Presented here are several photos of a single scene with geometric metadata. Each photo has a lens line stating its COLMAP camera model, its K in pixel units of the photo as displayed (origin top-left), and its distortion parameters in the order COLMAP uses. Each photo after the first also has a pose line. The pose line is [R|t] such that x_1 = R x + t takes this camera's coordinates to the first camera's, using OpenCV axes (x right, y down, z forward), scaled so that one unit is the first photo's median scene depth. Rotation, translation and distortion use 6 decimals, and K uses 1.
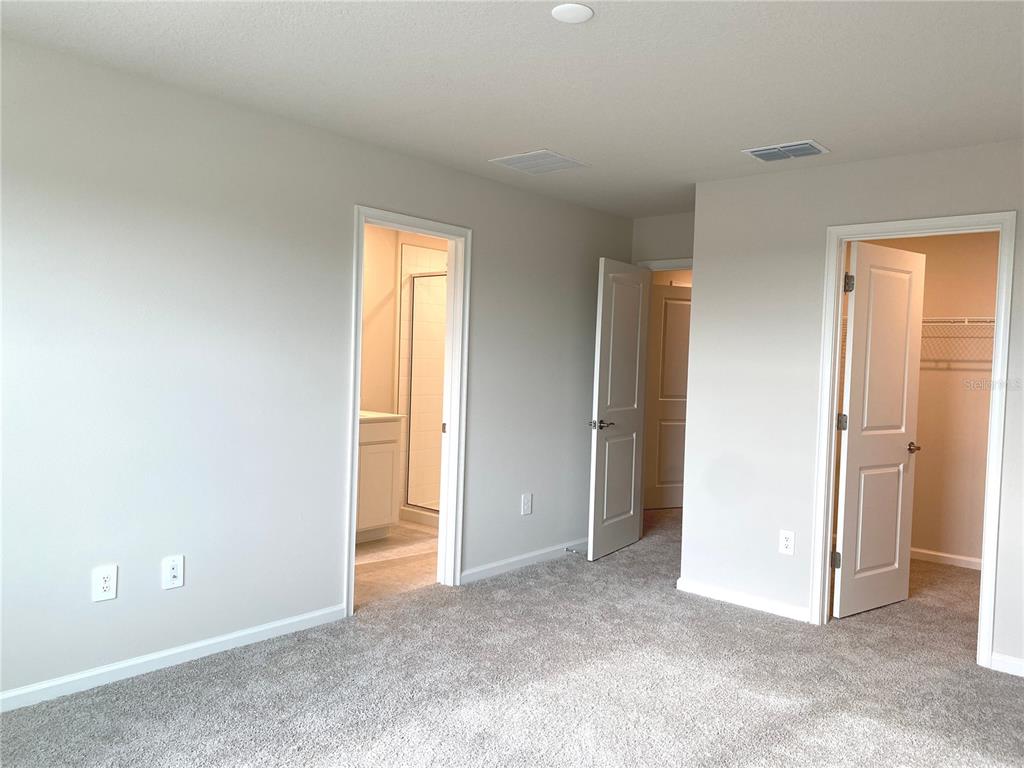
lens RADIAL K [[769.5, 0, 512.0], [0, 769.5, 384.0], [0, 0, 1]] dist [0.004381, -0.000564]
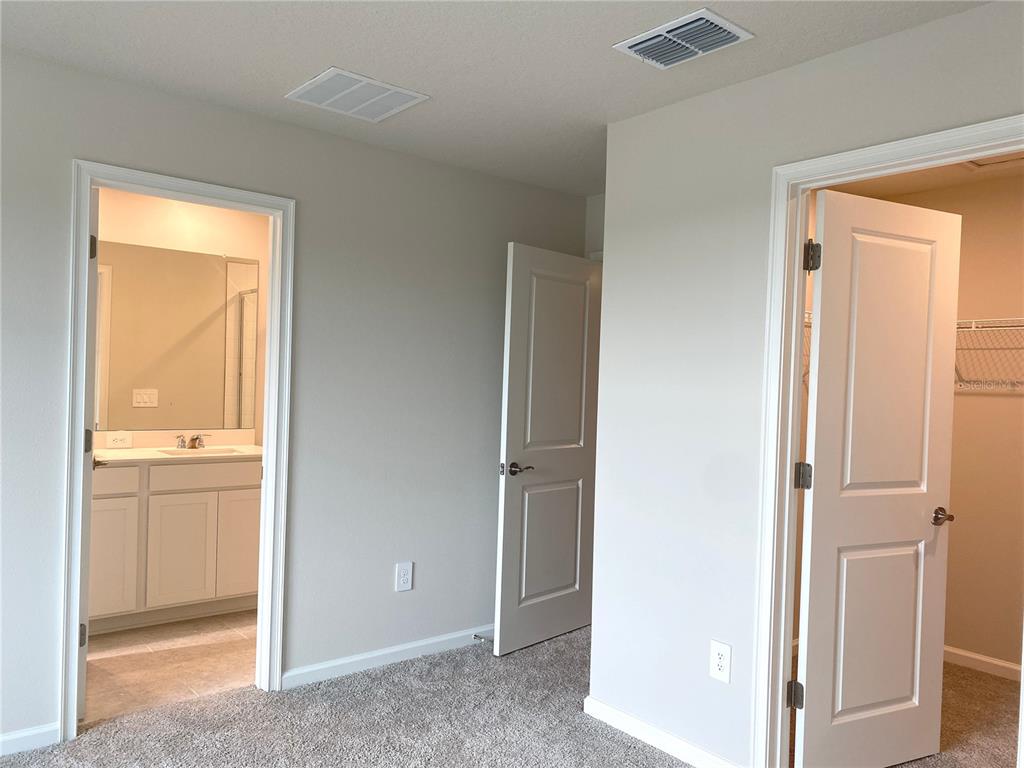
lens RADIAL K [[789.6, 0, 510.0], [0, 789.6, 392.8], [0, 0, 1]] dist [0.004607, -0.003908]
pose [[0.989322, 0.002662, -0.145720, 0.261959], [-0.006693, 0.999608, -0.027176, 0.000661], [0.145591, 0.027861, 0.988953, 0.297885]]
